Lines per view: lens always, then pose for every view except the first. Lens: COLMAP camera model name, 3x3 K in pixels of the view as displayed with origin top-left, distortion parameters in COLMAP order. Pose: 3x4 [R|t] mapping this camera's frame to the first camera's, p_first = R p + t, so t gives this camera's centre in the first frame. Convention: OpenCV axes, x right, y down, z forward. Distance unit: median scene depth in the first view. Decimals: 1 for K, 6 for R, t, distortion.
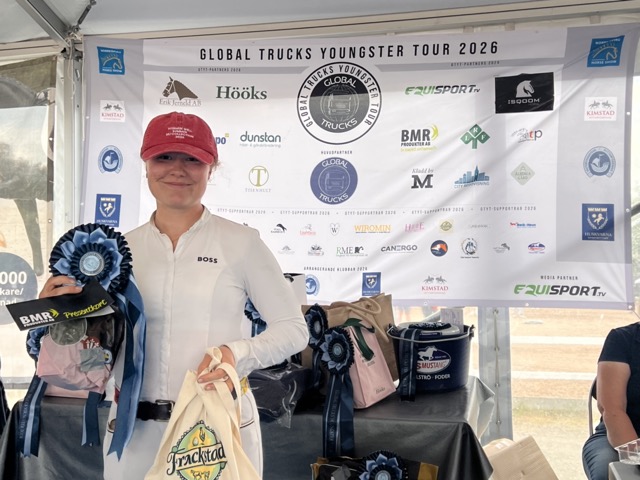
lens RADIAL K [[848.0, 0, 329.3], [0, 848.0, 231.2], [0, 0, 1]] dist [0.072076, 0.000000]
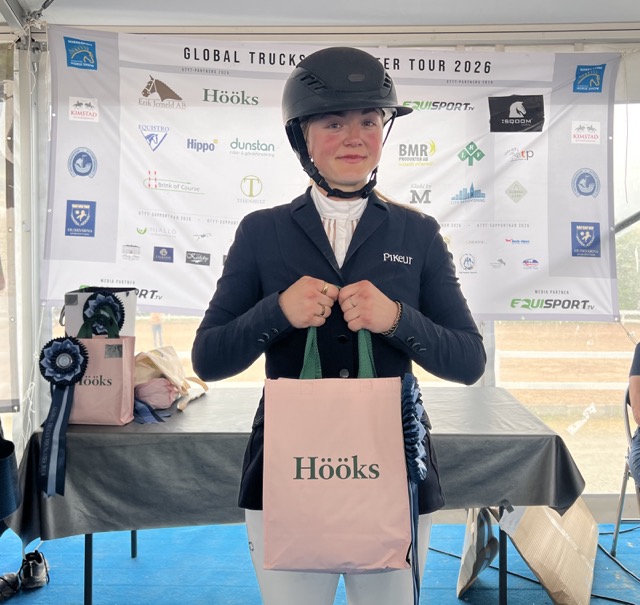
lens RADIAL K [[714.6, 0, 314.7], [0, 714.6, 300.4], [0, 0, 1]] dist [0.014278, 0.000000]
pose [[0.970602, 0.000638, 0.240688, -0.212482], [-0.012675, 0.998744, 0.048467, 0.024486], [-0.240355, -0.050093, 0.969392, 0.201963]]
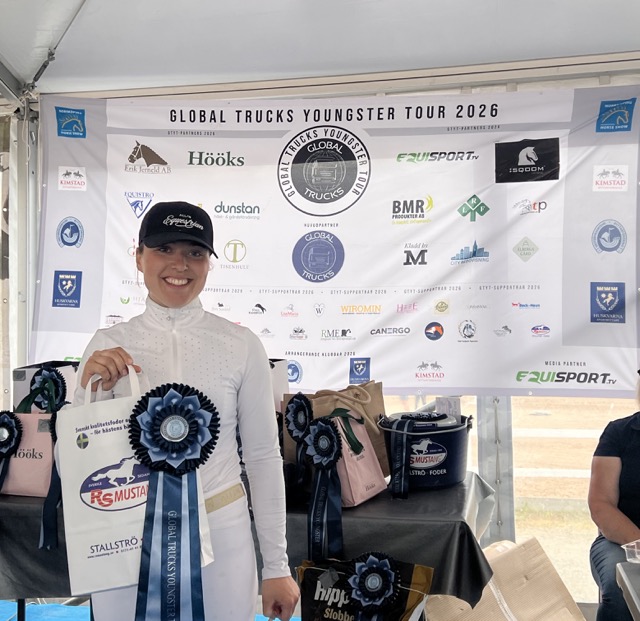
lens RADIAL K [[969.5, 0, 322.7], [0, 969.5, 302.5], [0, 0, 1]] dist [0.085874, 0.000000]
pose [[0.999895, 0.000369, 0.014515, -0.004891], [-0.000294, 0.999986, -0.005207, -0.004799], [-0.014516, 0.005203, 0.999881, -0.036694]]
